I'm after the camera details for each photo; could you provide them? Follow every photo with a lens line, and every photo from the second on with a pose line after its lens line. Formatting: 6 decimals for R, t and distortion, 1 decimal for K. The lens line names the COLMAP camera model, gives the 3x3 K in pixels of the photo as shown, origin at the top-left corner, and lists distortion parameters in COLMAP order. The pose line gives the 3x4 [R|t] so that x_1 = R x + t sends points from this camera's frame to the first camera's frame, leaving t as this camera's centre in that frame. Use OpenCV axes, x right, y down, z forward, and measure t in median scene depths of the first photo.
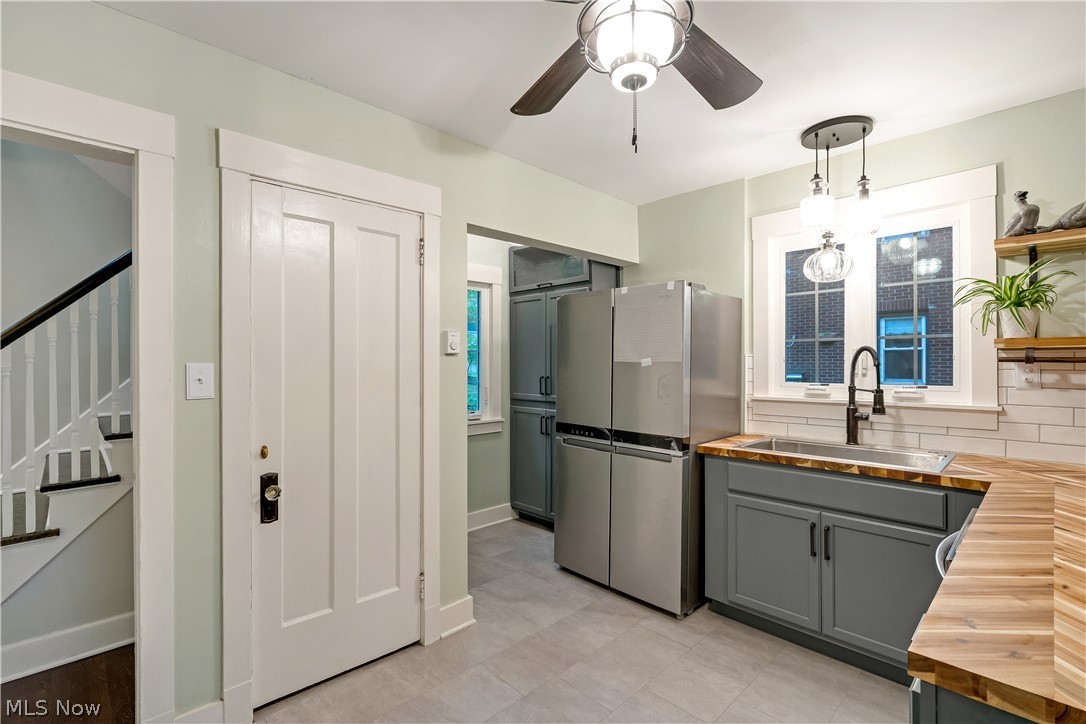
lens RADIAL K [[501.2, 0, 542.2], [0, 501.2, 350.8], [0, 0, 1]] dist [-0.003857, 0.001221]
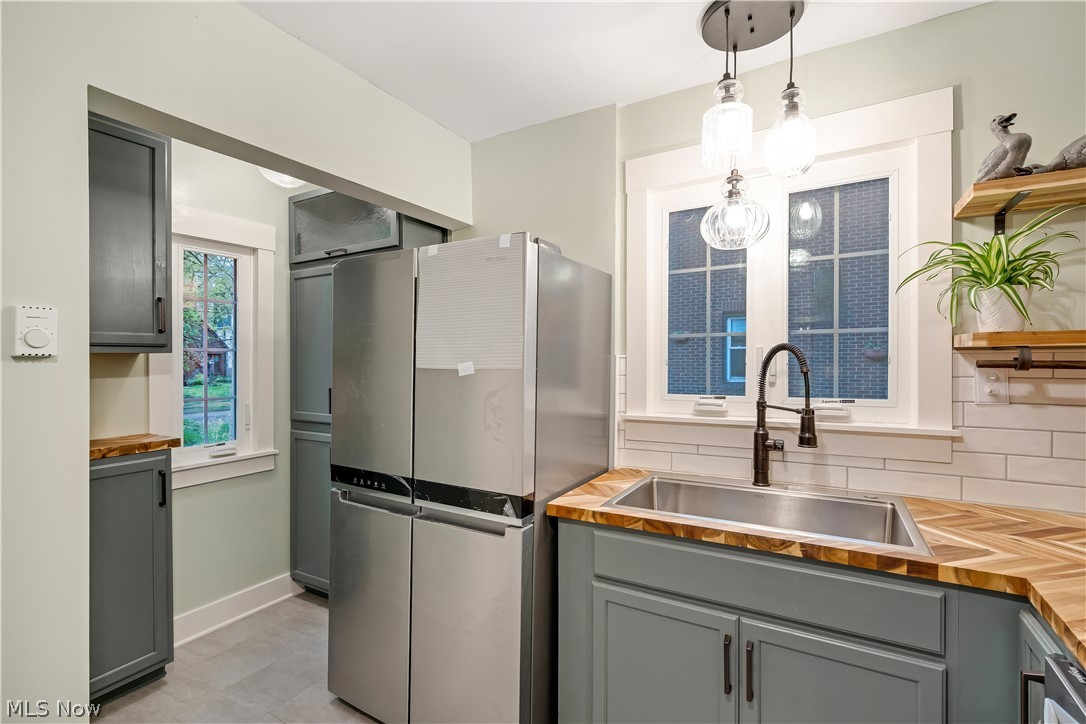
lens RADIAL K [[494.2, 0, 545.9], [0, 494.2, 364.0], [0, 0, 1]] dist [-0.005054, 0.001808]
pose [[0.963685, -0.006079, 0.266971, 0.154238], [-0.001798, 0.999571, 0.029250, -0.000623], [-0.267034, -0.028667, 0.963261, 0.439297]]
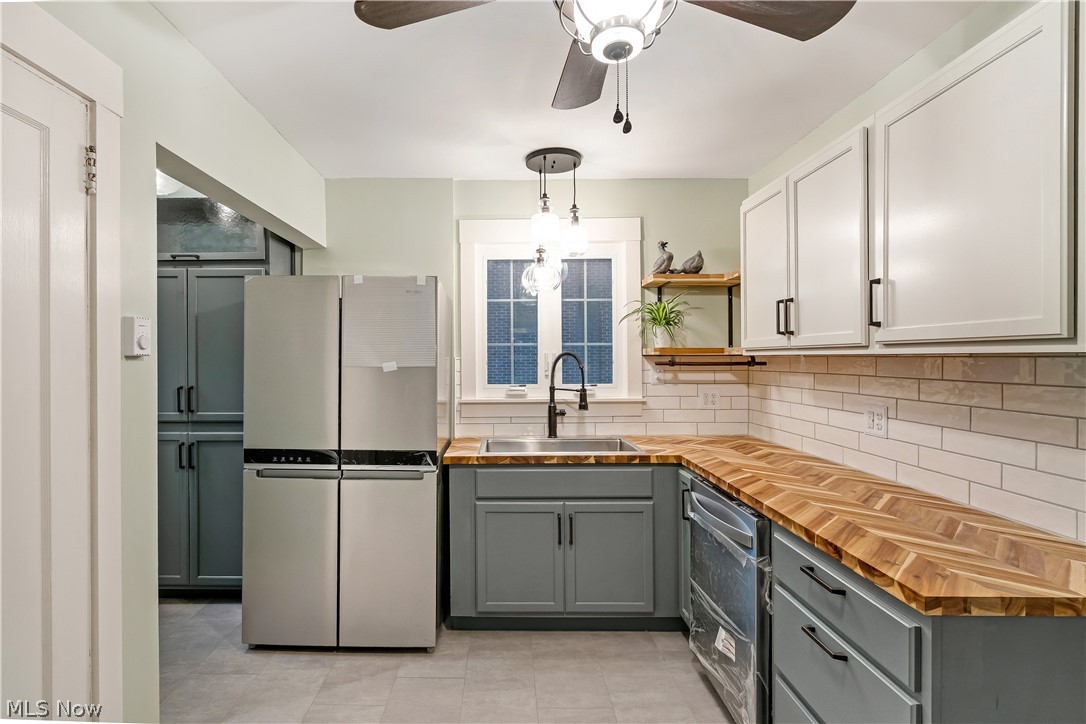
lens RADIAL K [[517.0, 0, 504.0], [0, 517.0, 352.6], [0, 0, 1]] dist [-0.003200, 0.001944]
pose [[0.701618, 0.010862, 0.712470, -0.309177], [-0.014964, 0.999888, -0.000507, -0.004227], [-0.712396, -0.010306, 0.701702, 0.264767]]
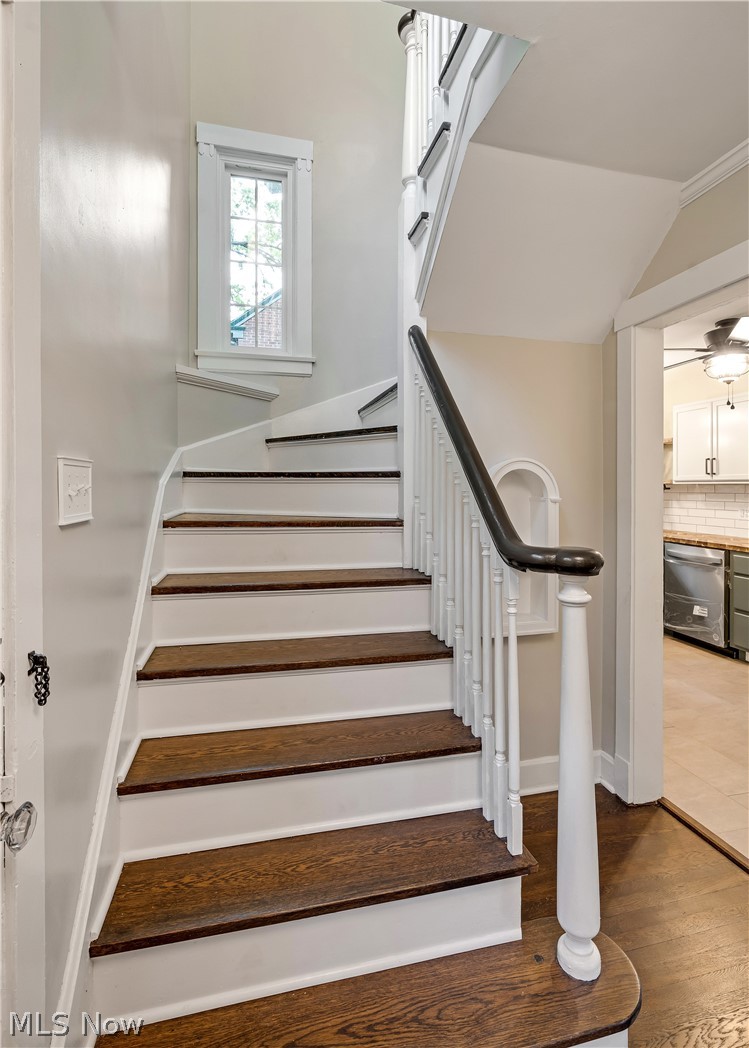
lens RADIAL K [[516.4, 0, 379.7], [0, 516.4, 485.3], [0, 0, 1]] dist [-0.001068, -0.001027]
pose [[0.496745, 0.006477, 0.867873, -1.572500], [-0.020895, 0.999772, 0.004498, 0.013827], [-0.867645, -0.020369, 0.496767, 0.643318]]
